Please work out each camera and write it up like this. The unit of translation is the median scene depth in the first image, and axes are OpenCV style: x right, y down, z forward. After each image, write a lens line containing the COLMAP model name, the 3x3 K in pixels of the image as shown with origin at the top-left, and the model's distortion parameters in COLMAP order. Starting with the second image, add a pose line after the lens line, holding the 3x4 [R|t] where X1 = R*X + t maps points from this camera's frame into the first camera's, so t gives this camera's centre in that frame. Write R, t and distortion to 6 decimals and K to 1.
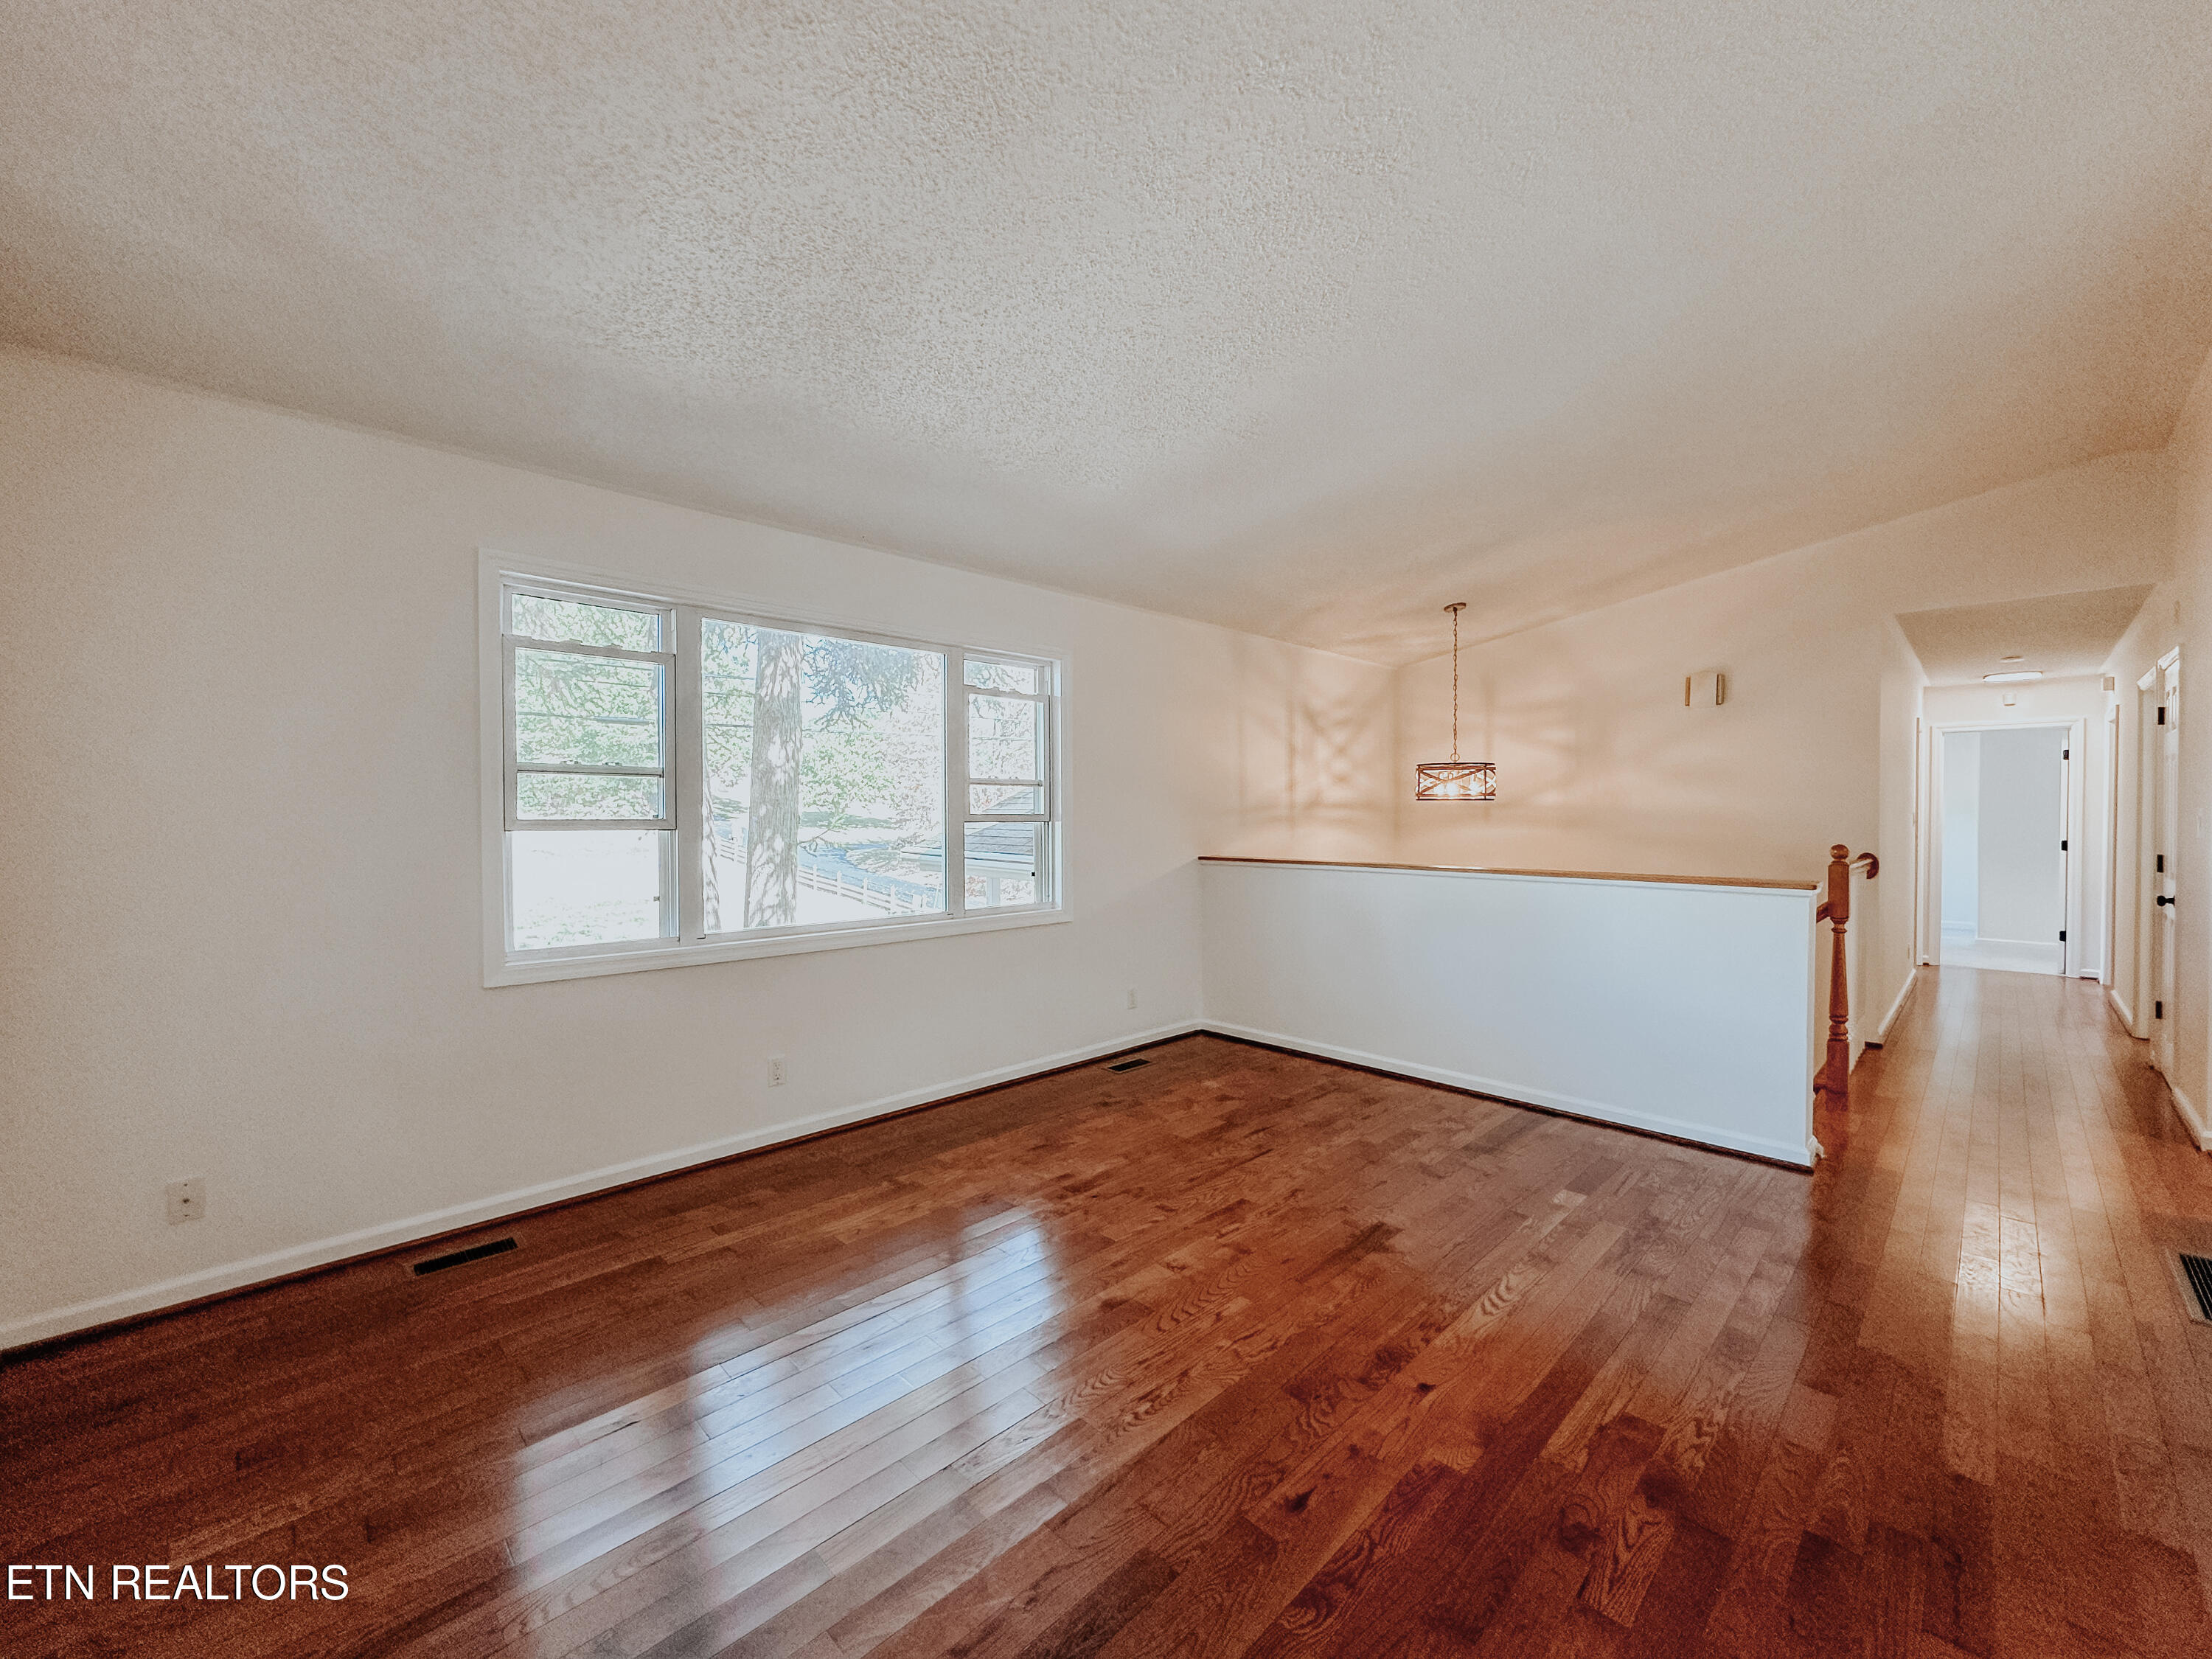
lens RADIAL K [[880.3, 0, 1106.0], [0, 880.3, 829.5], [0, 0, 1]] dist [0.000444, 0.000016]
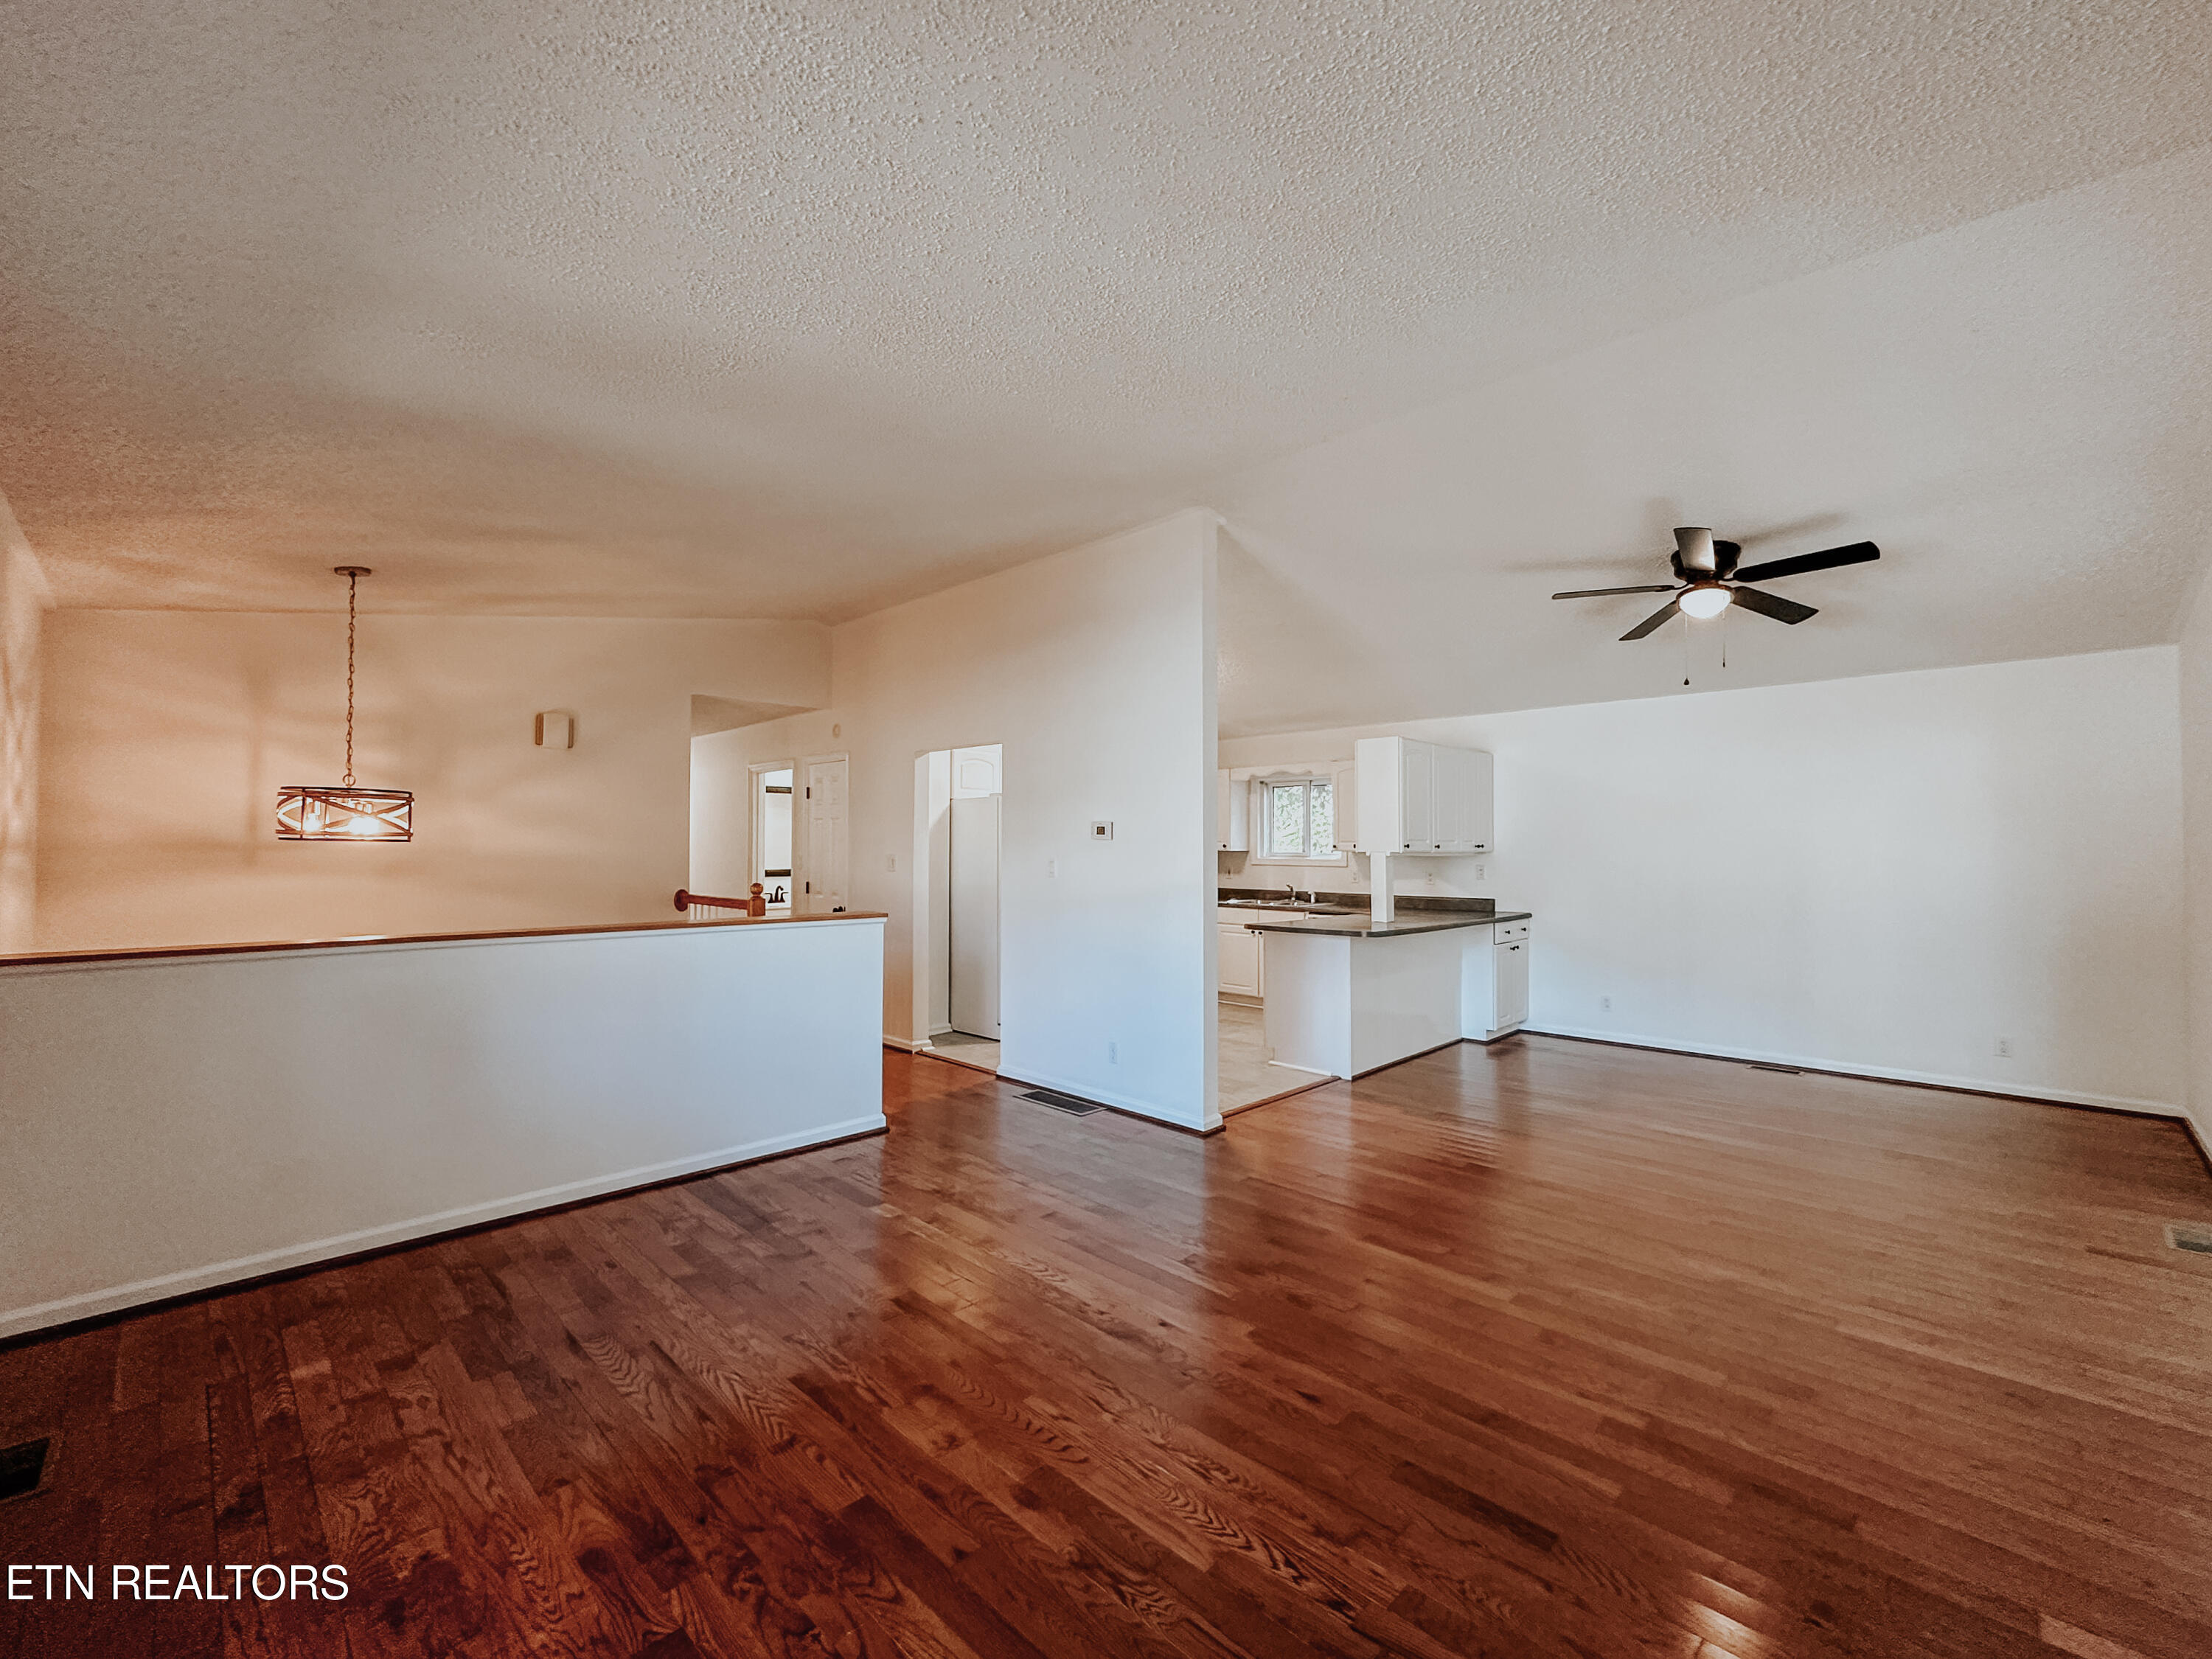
lens RADIAL K [[919.9, 0, 1106.0], [0, 919.9, 829.5], [0, 0, 1]] dist [-0.001418, 0.000349]
pose [[-0.014668, 0.022367, 0.999642, -0.485073], [0.015298, 0.999638, -0.022143, -0.023359], [-0.999775, 0.014968, -0.015005, 0.547254]]
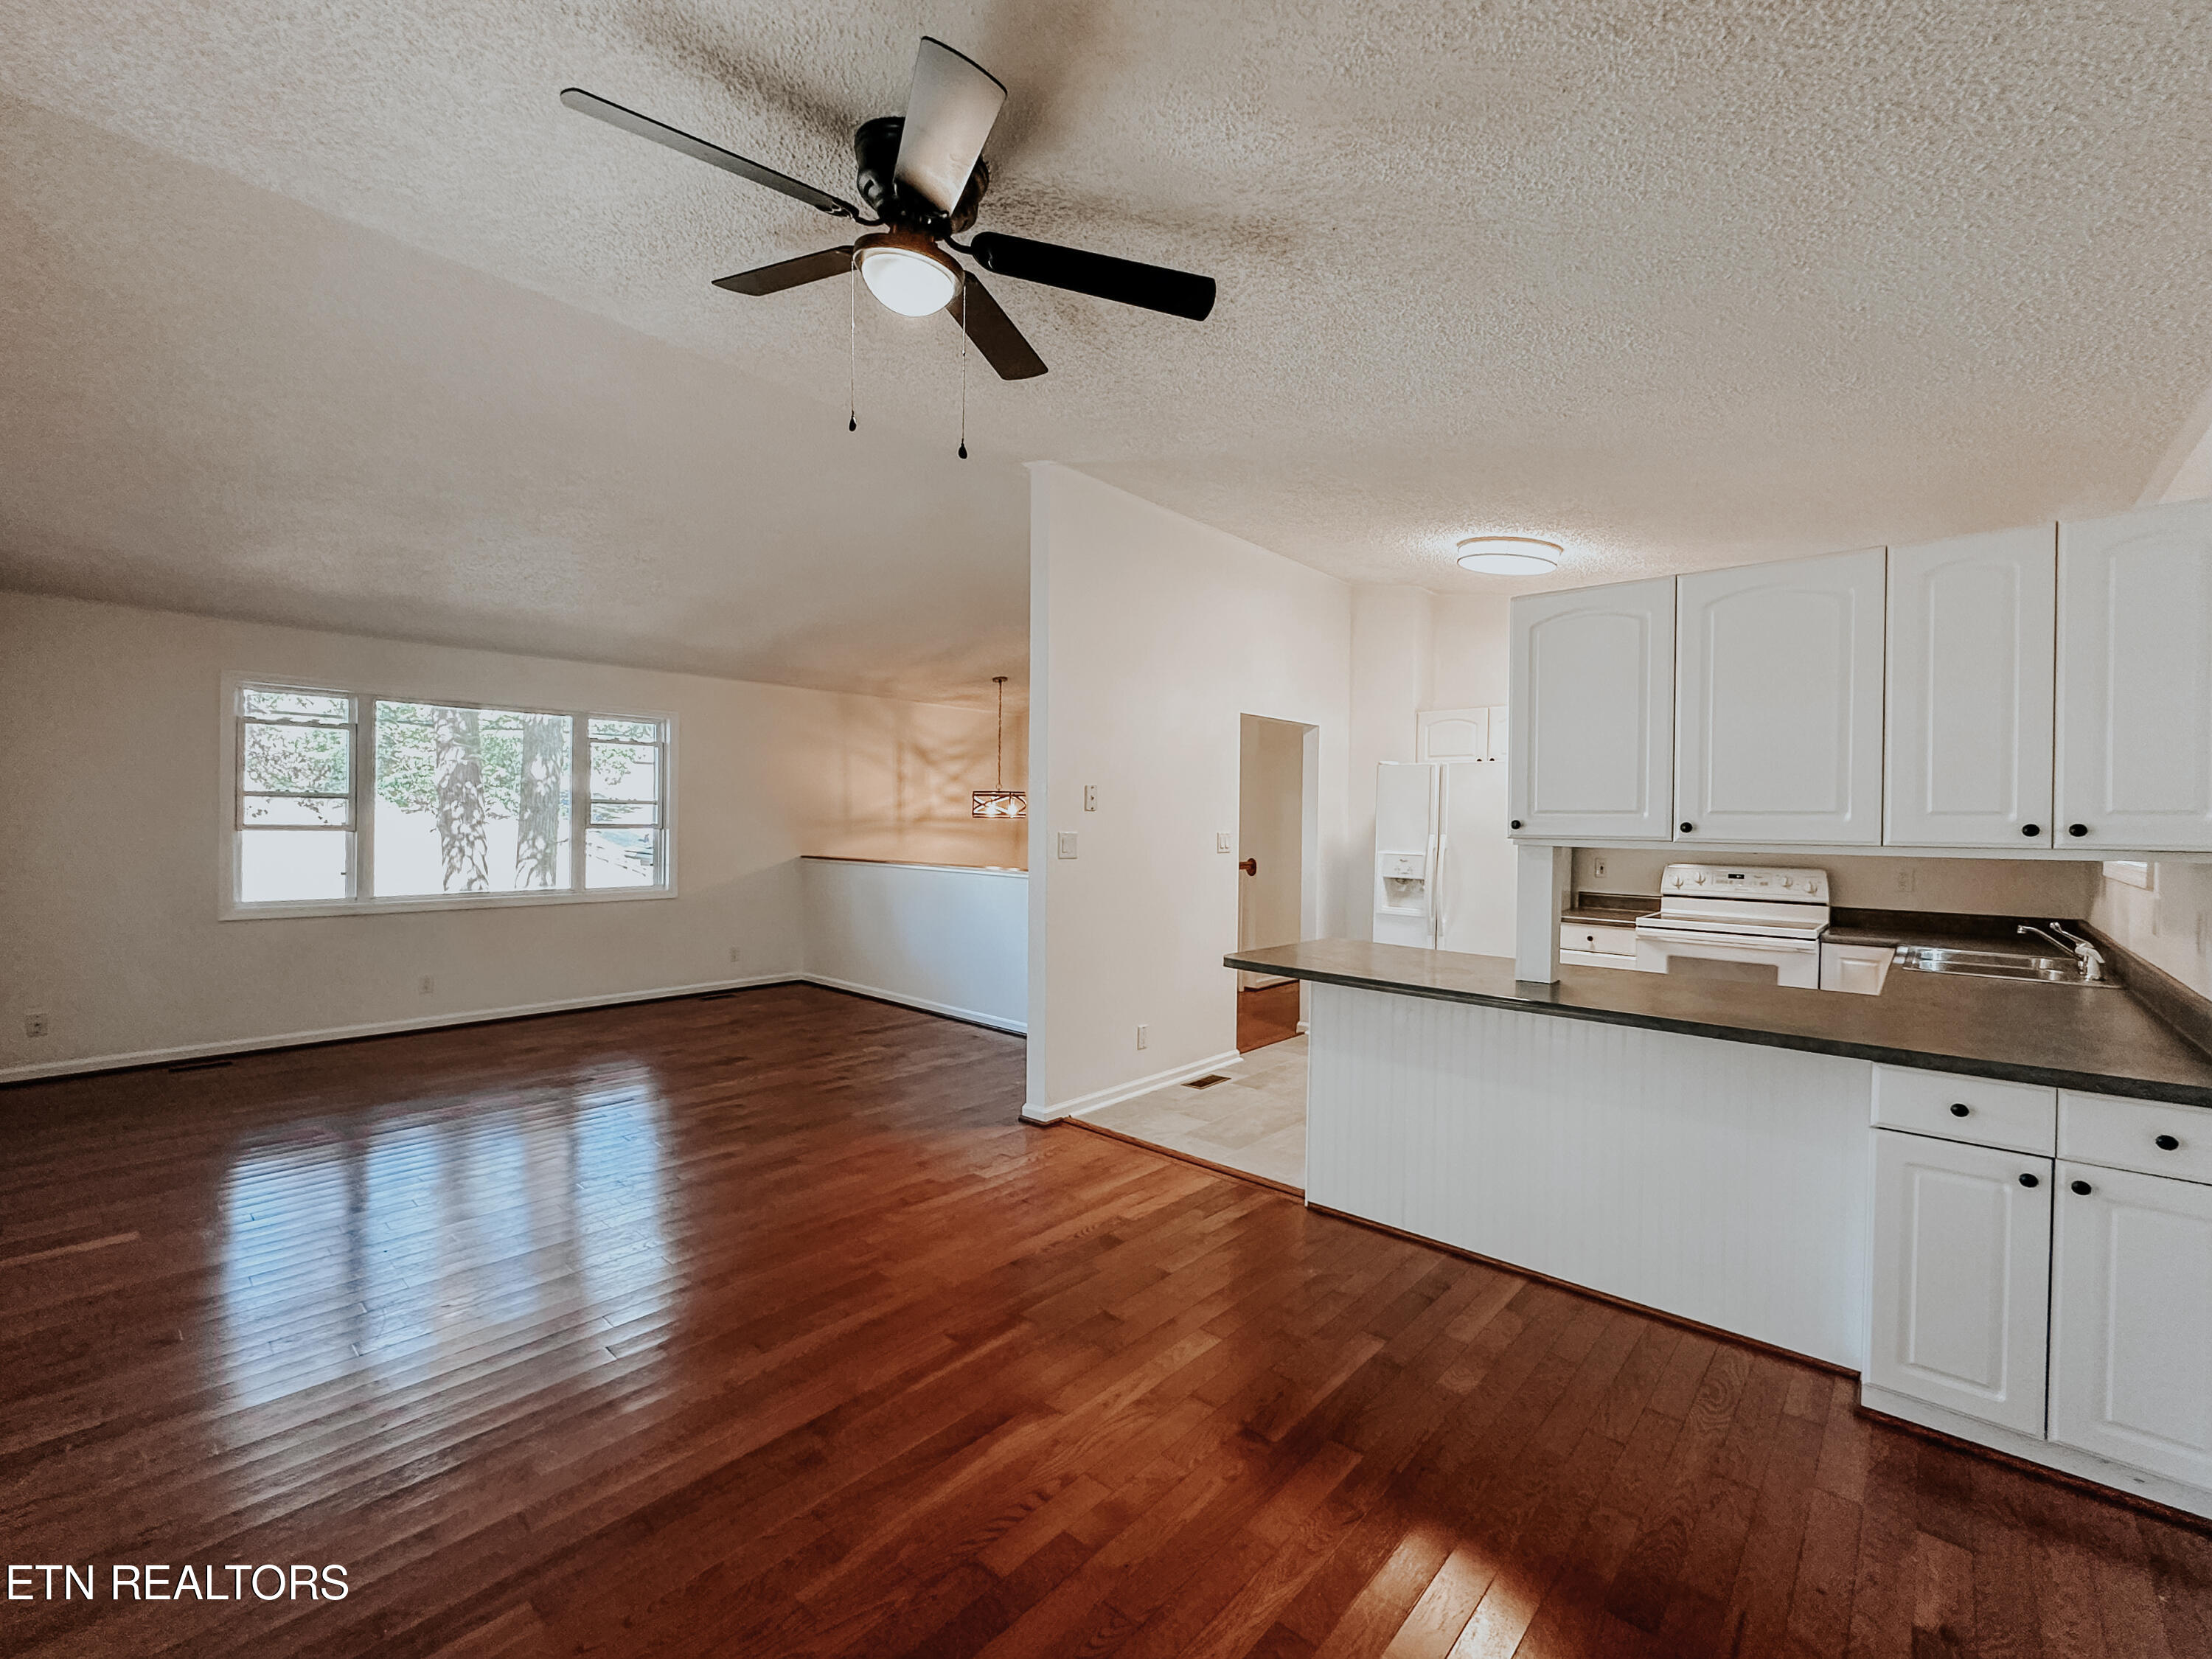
lens RADIAL K [[937.5, 0, 1106.0], [0, 937.5, 829.5], [0, 0, 1]] dist [0.000491, 0.000082]
pose [[0.997900, 0.013971, 0.063249, 0.641395], [-0.013578, 0.999886, -0.006632, -0.009498], [-0.063334, 0.005759, 0.997976, -0.667126]]
